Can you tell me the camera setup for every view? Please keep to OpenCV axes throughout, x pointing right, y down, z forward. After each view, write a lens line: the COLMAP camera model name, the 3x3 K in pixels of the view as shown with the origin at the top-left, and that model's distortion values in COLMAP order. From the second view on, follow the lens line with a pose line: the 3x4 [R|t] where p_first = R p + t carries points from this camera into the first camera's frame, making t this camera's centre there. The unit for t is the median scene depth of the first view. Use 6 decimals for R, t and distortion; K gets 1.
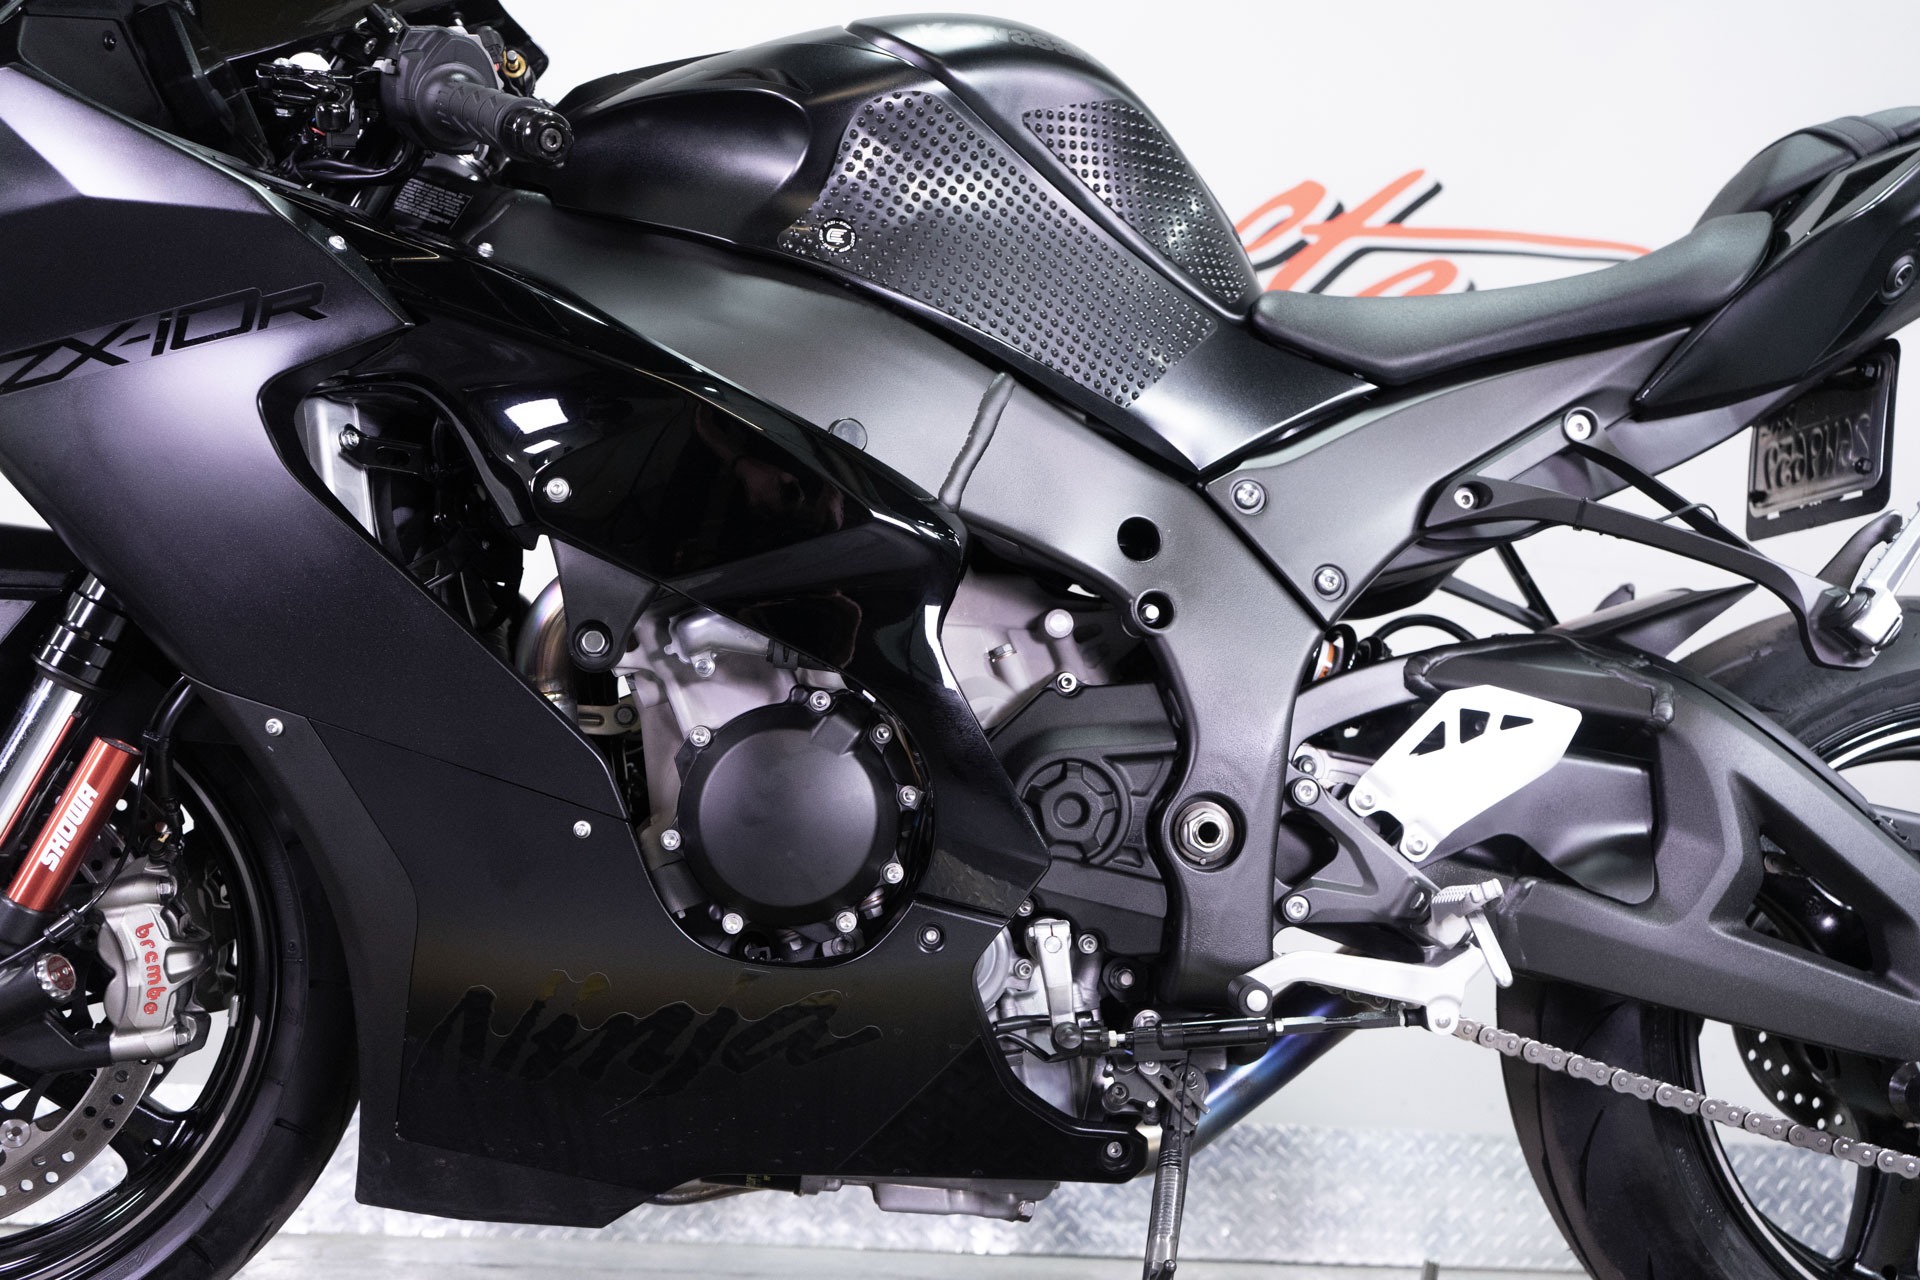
lens RADIAL K [[1722.2, 0, 960.0], [0, 1722.2, 640.0], [0, 0, 1]] dist [-0.000948, 0.003671]
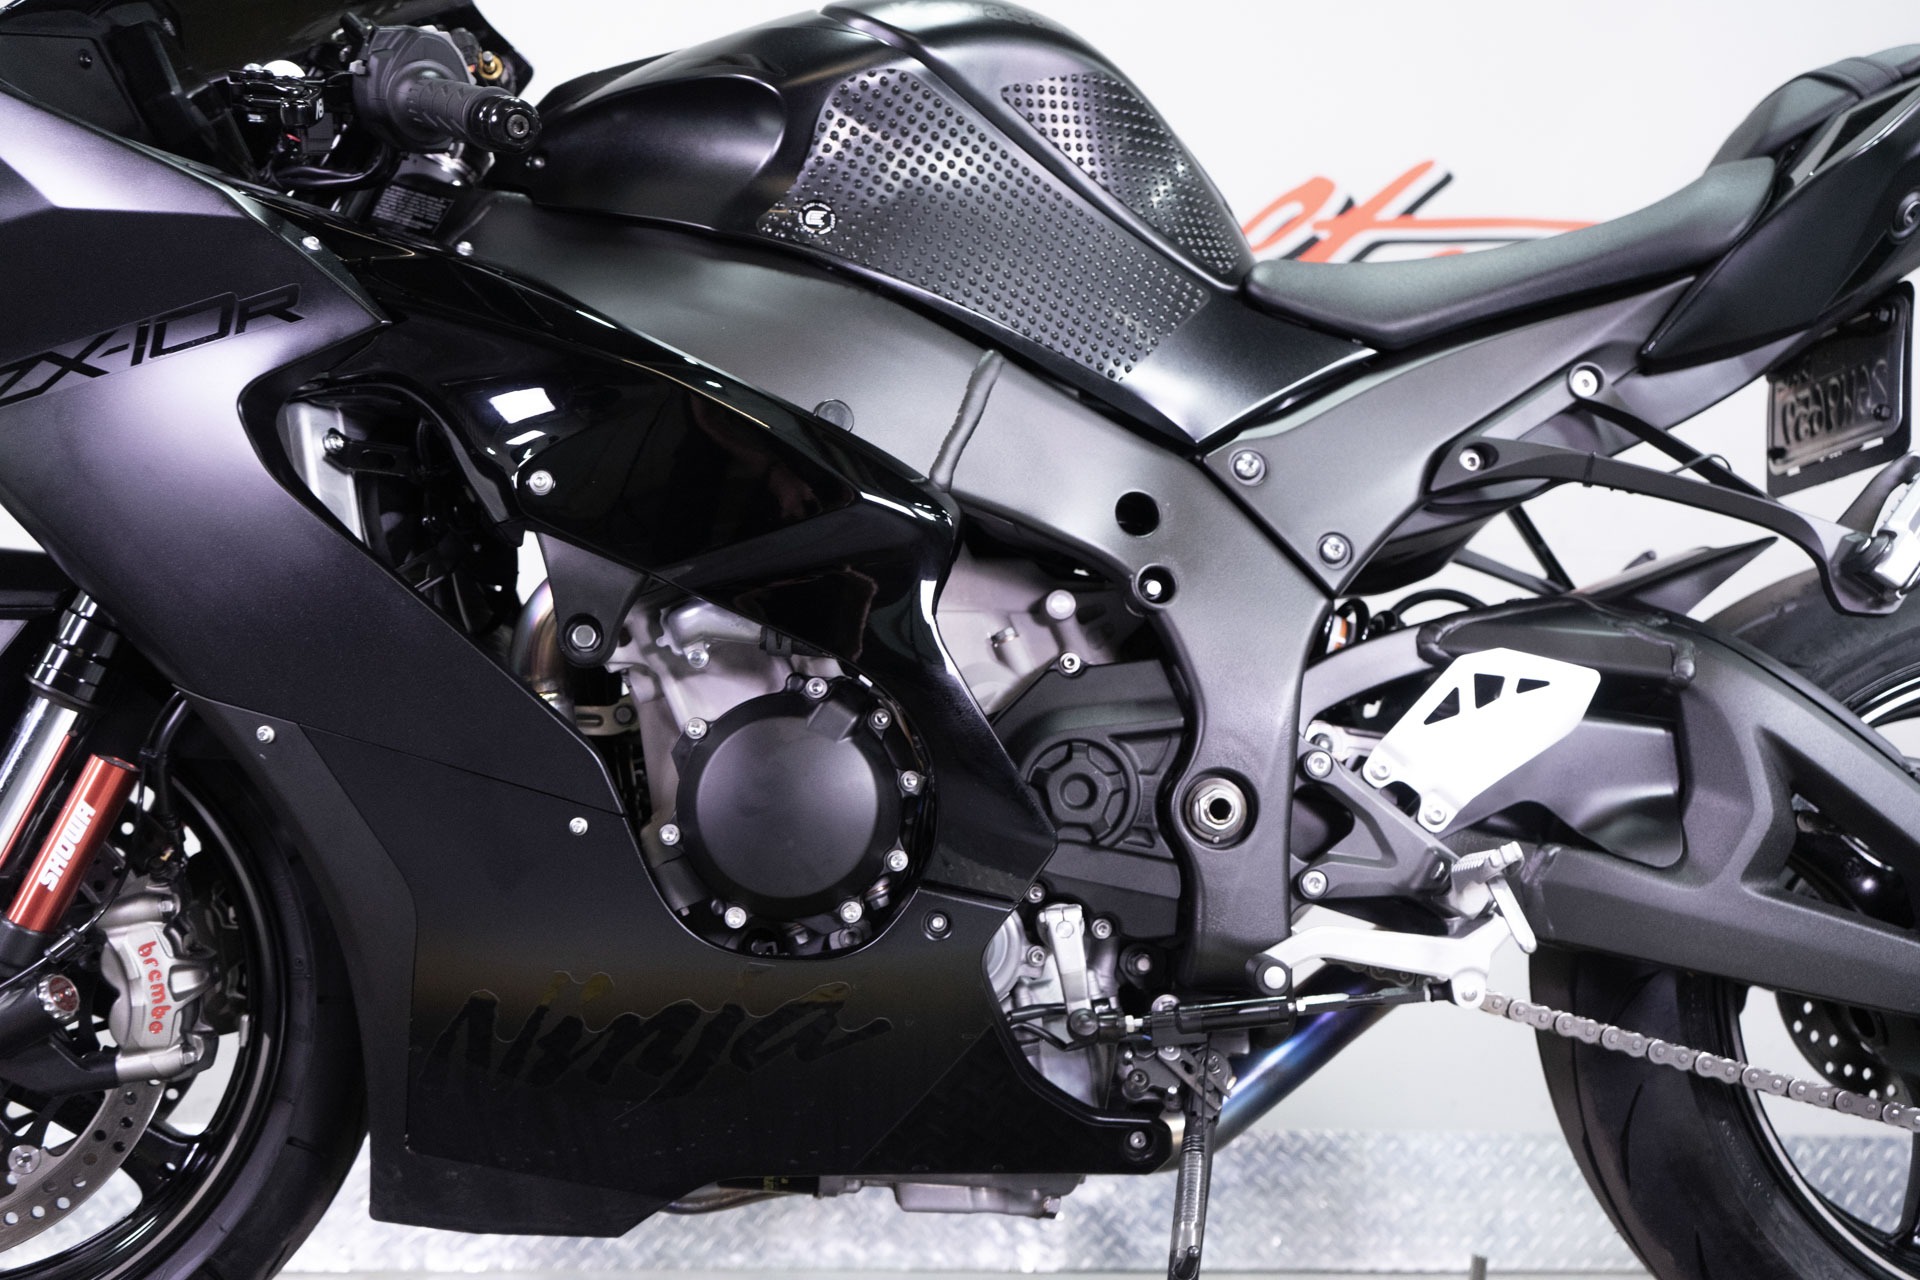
lens RADIAL K [[1722.2, 0, 960.0], [0, 1722.2, 640.0], [0, 0, 1]] dist [-0.000948, 0.003671]
pose [[0.998958, -0.039598, -0.022689, 0.022711], [0.039195, 0.999071, -0.017925, 0.027161], [0.023377, 0.017017, 0.999582, 0.017953]]
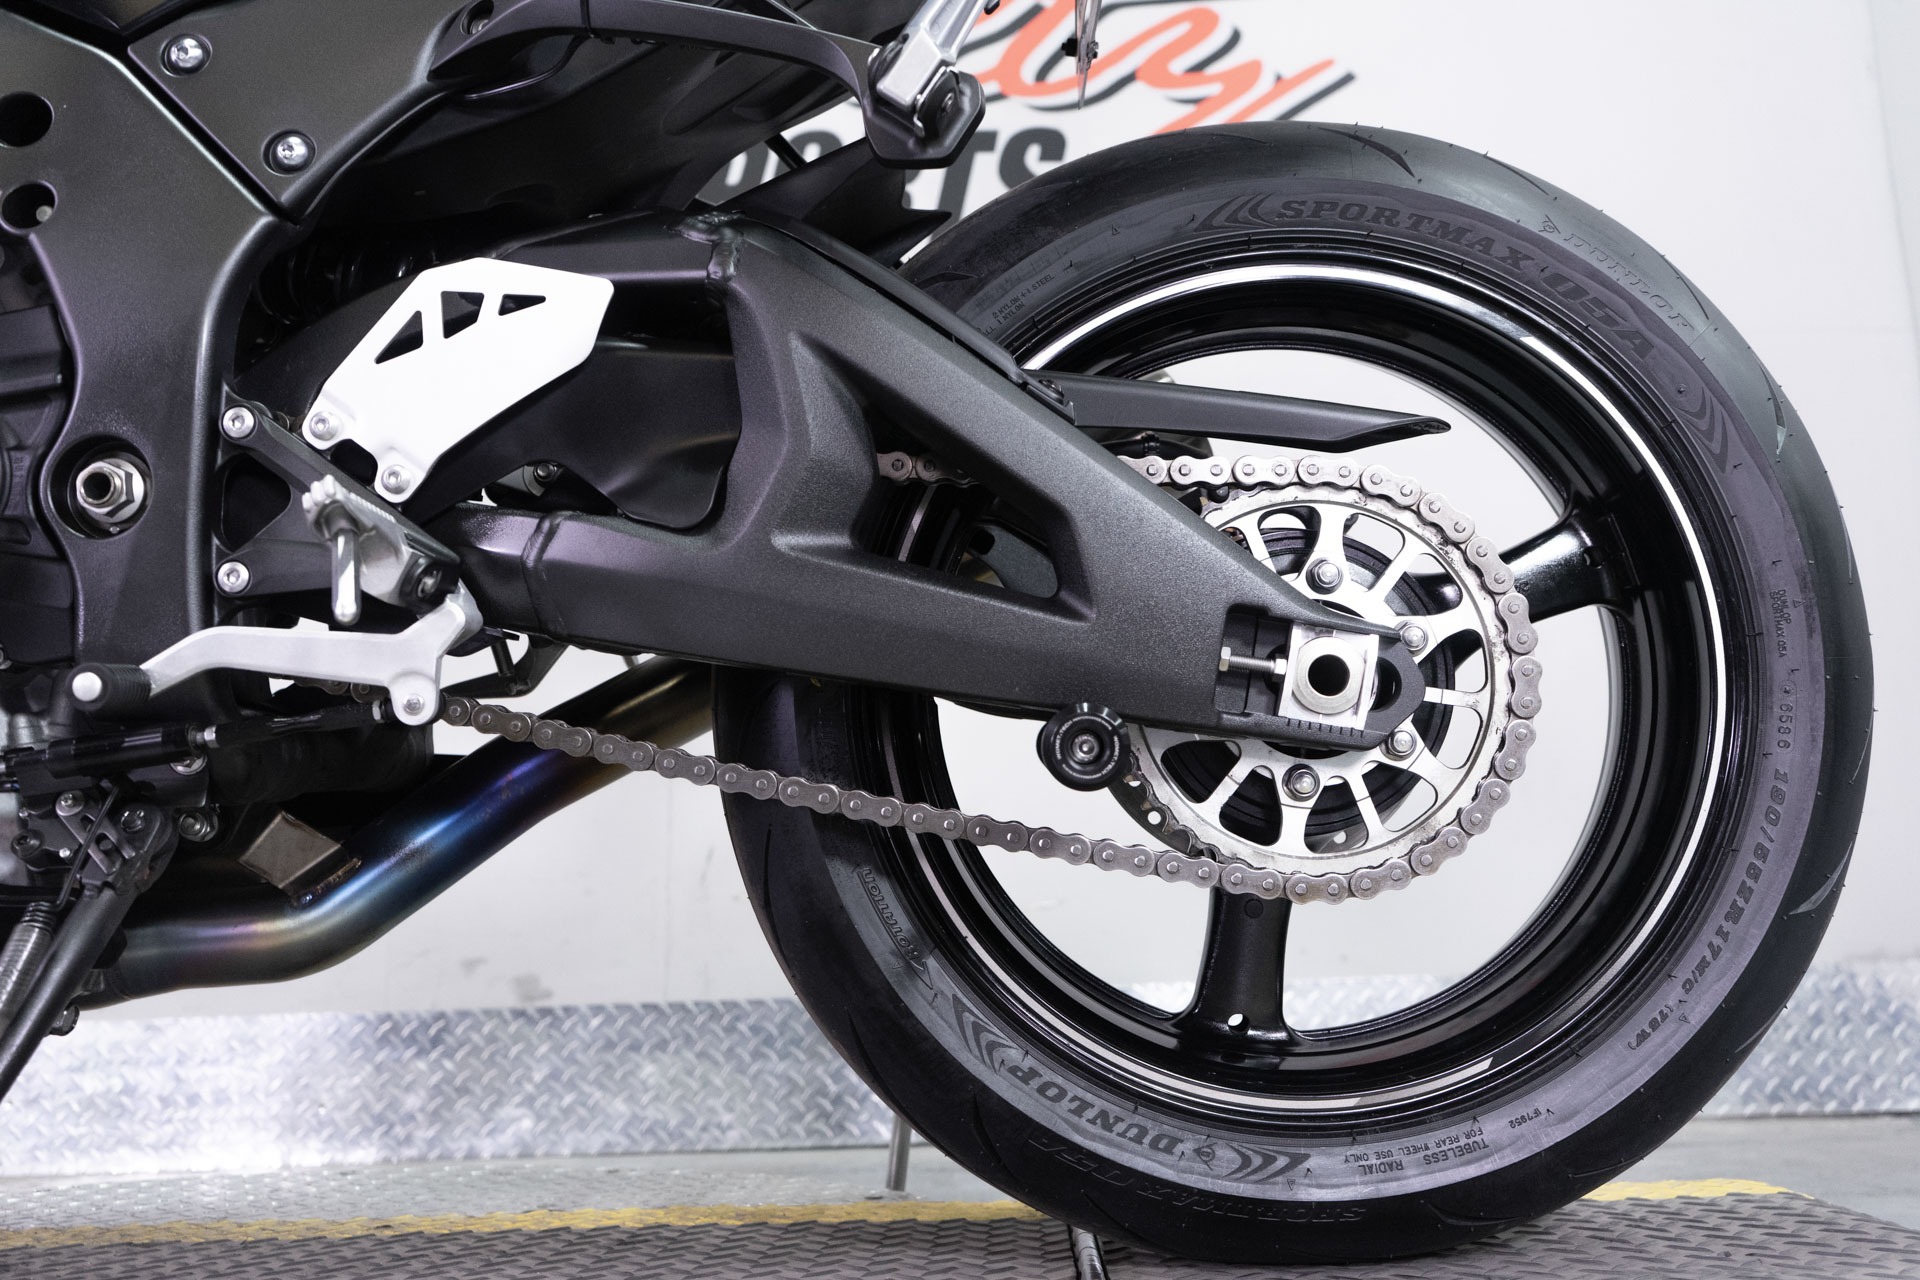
lens RADIAL K [[1722.2, 0, 960.0], [0, 1722.2, 640.0], [0, 0, 1]] dist [-0.000948, 0.003671]
pose [[0.990233, -0.099479, -0.097683, 0.575193], [0.101604, 0.994679, 0.017011, 0.200622], [0.095471, -0.026769, 0.995072, 0.284101]]
